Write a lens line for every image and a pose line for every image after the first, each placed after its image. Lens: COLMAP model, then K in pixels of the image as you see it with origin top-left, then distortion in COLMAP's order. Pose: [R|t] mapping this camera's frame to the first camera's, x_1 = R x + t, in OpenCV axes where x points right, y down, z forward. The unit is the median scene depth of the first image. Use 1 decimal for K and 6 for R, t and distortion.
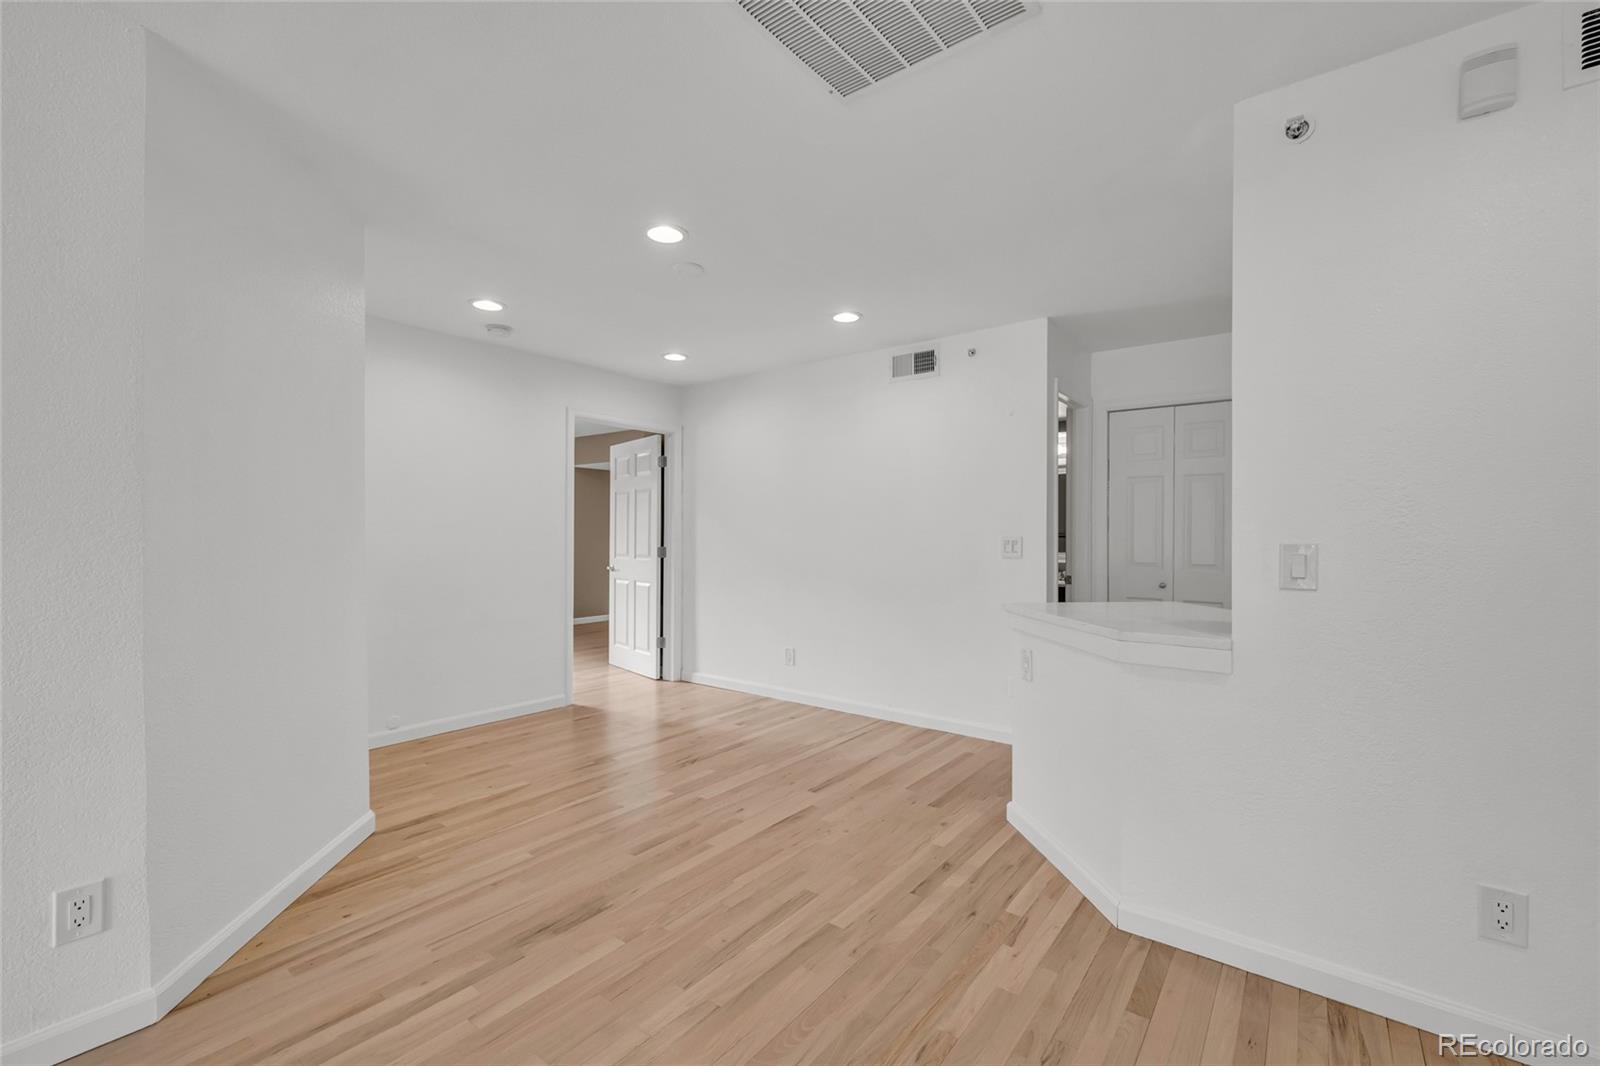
lens RADIAL K [[671.4, 0, 796.9], [0, 671.4, 535.3], [0, 0, 1]] dist [0.002050, 0.000364]
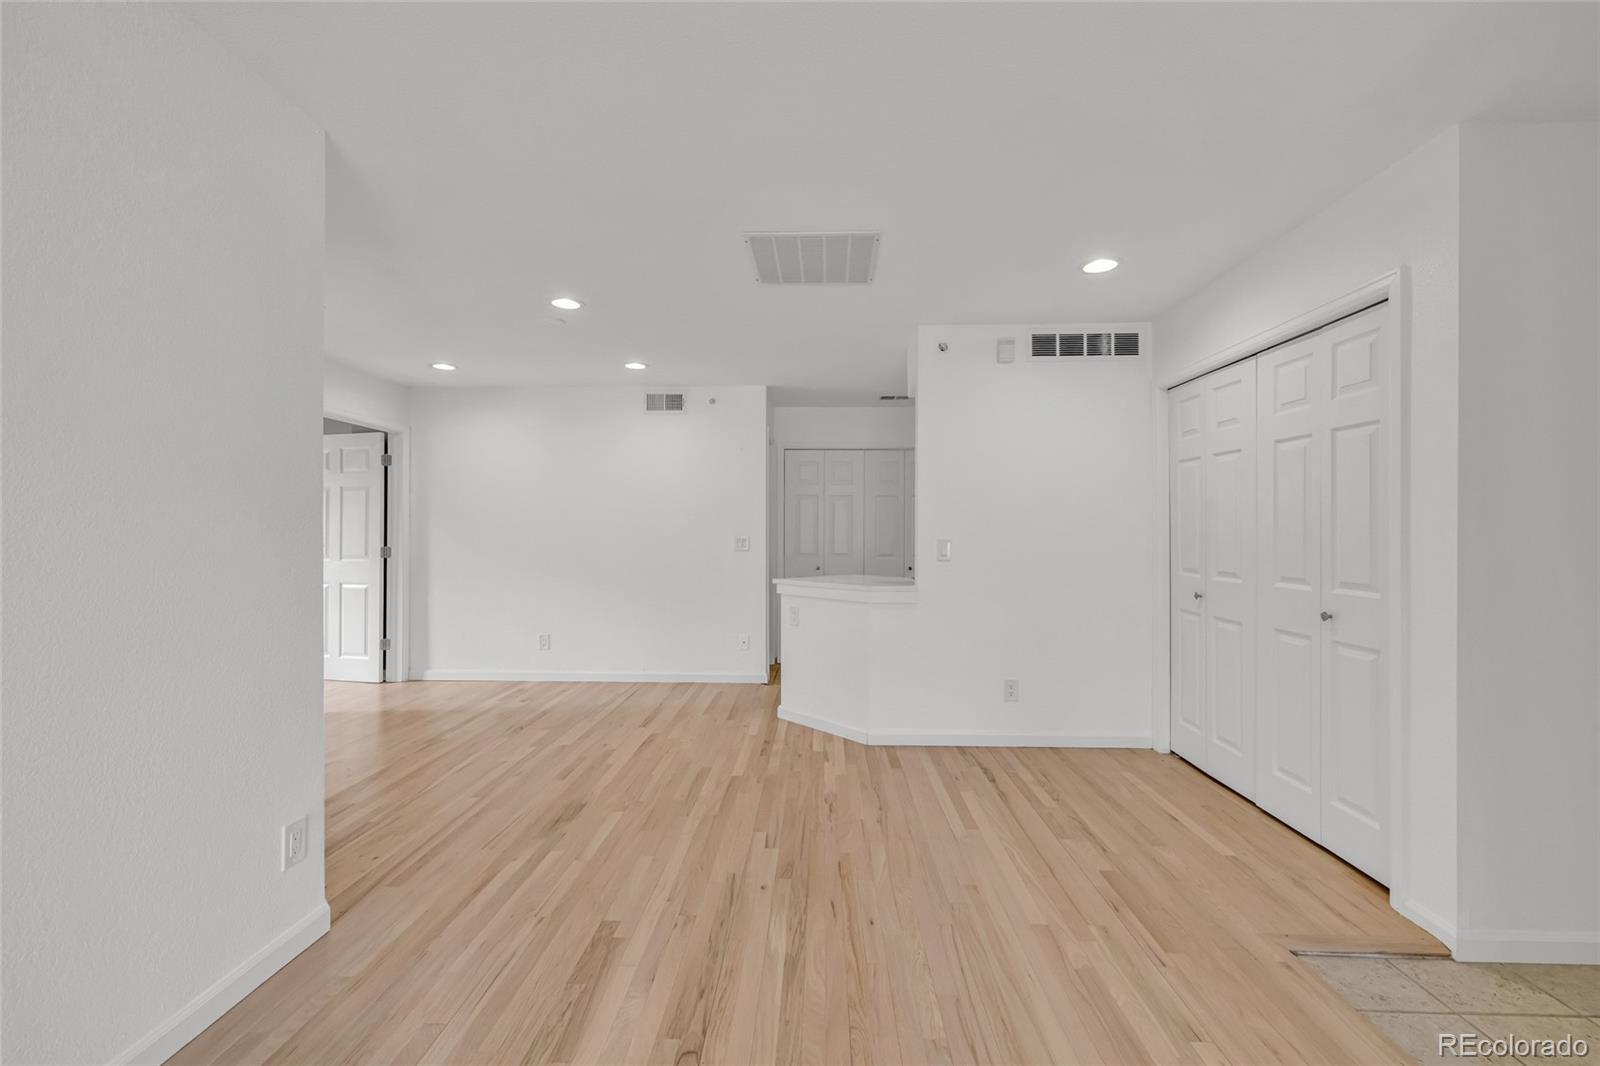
lens RADIAL K [[672.6, 0, 799.6], [0, 672.6, 530.7], [0, 0, 1]] dist [0.000730, 0.000282]
pose [[0.810334, 0.002068, 0.585965, -0.418217], [-0.000328, 0.999995, -0.003075, -0.004951], [-0.585969, 0.002299, 0.810330, -0.223000]]
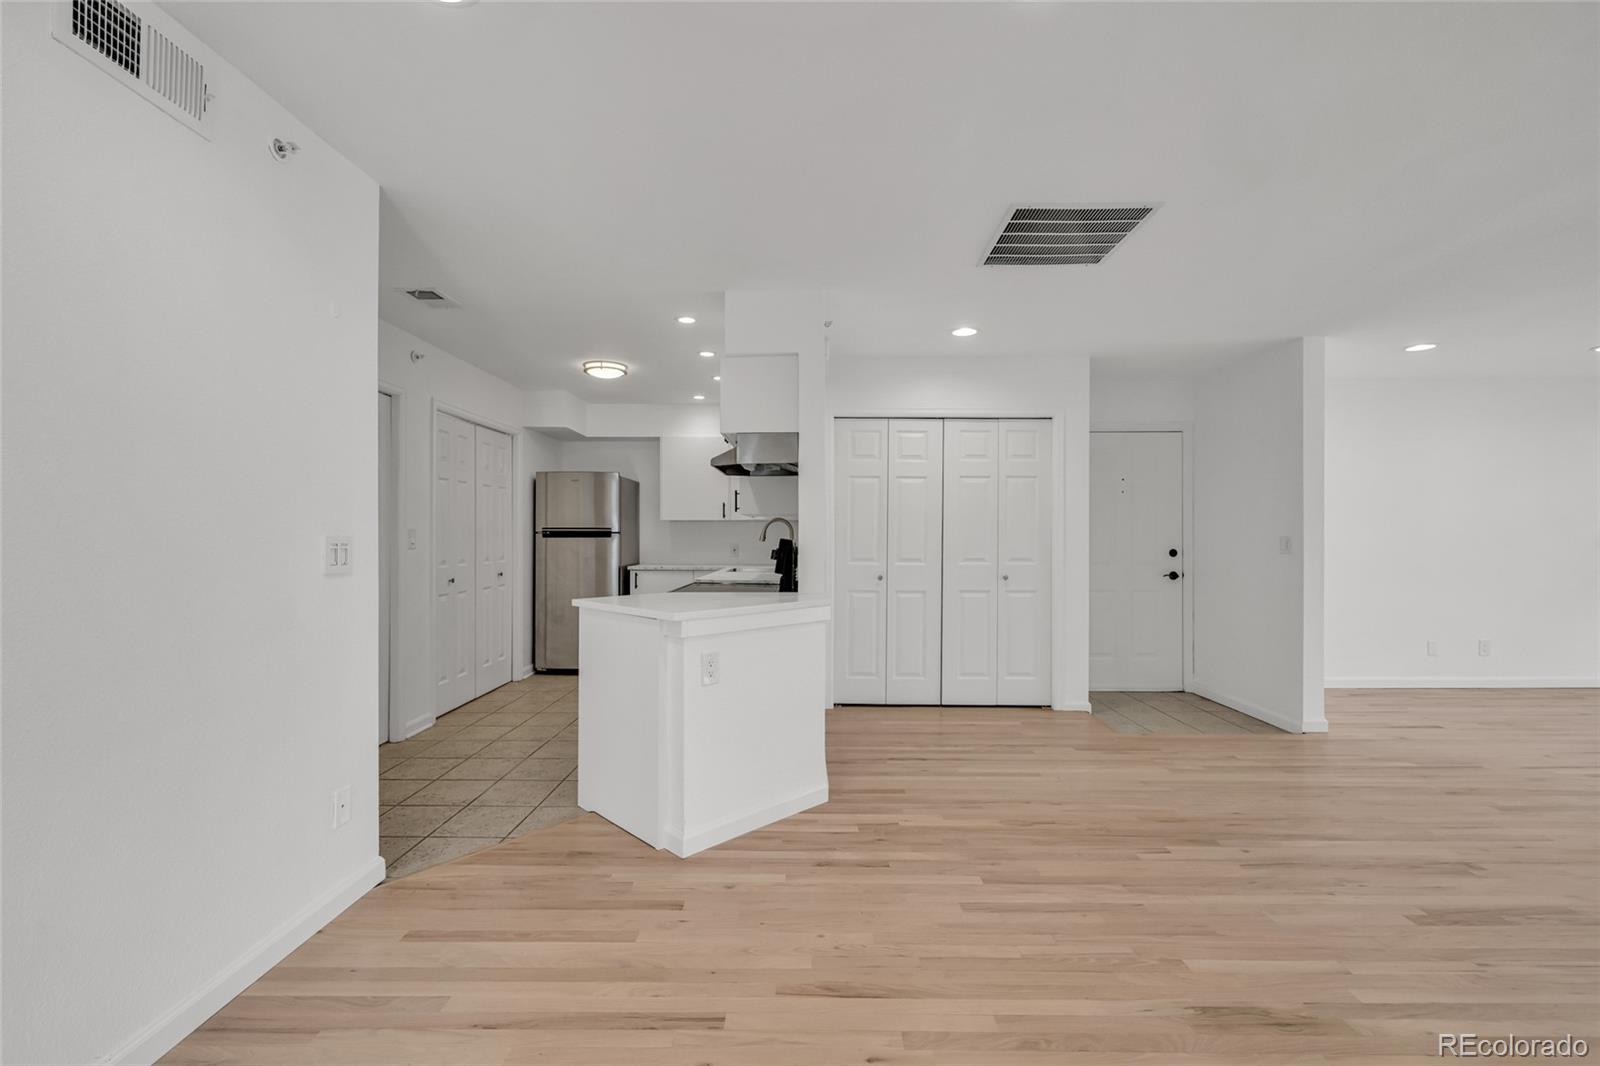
lens RADIAL K [[679.4, 0, 796.3], [0, 679.4, 529.3], [0, 0, 1]] dist [0.000683, 0.000087]
pose [[-0.605594, 0.001698, 0.795772, -0.359291], [-0.003992, 0.999979, -0.005171, -0.002635], [-0.795763, -0.006309, -0.605575, 1.049073]]
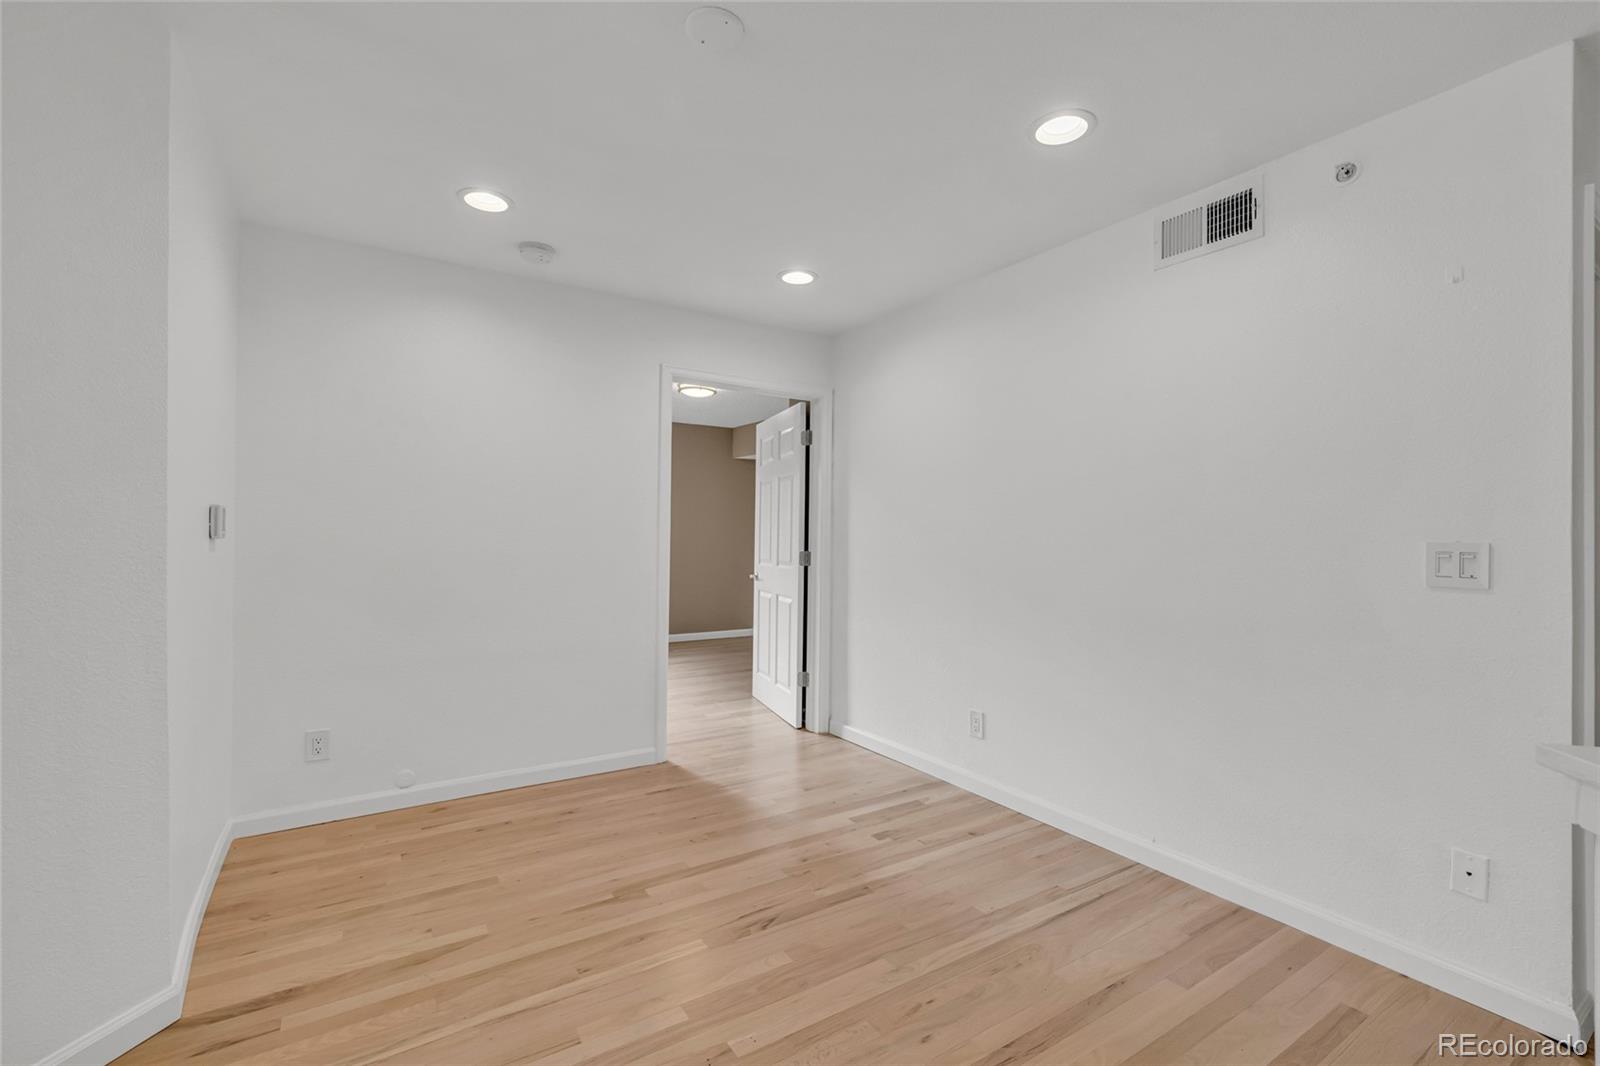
lens RADIAL K [[694.6, 0, 746.6], [0, 694.6, 530.6], [0, 0, 1]] dist [-0.000265, -0.000242]
pose [[0.922905, 0.003637, -0.385010, 0.053376], [-0.006646, 0.999957, -0.006485, -0.000579], [0.384970, 0.008544, 0.922890, 0.378582]]
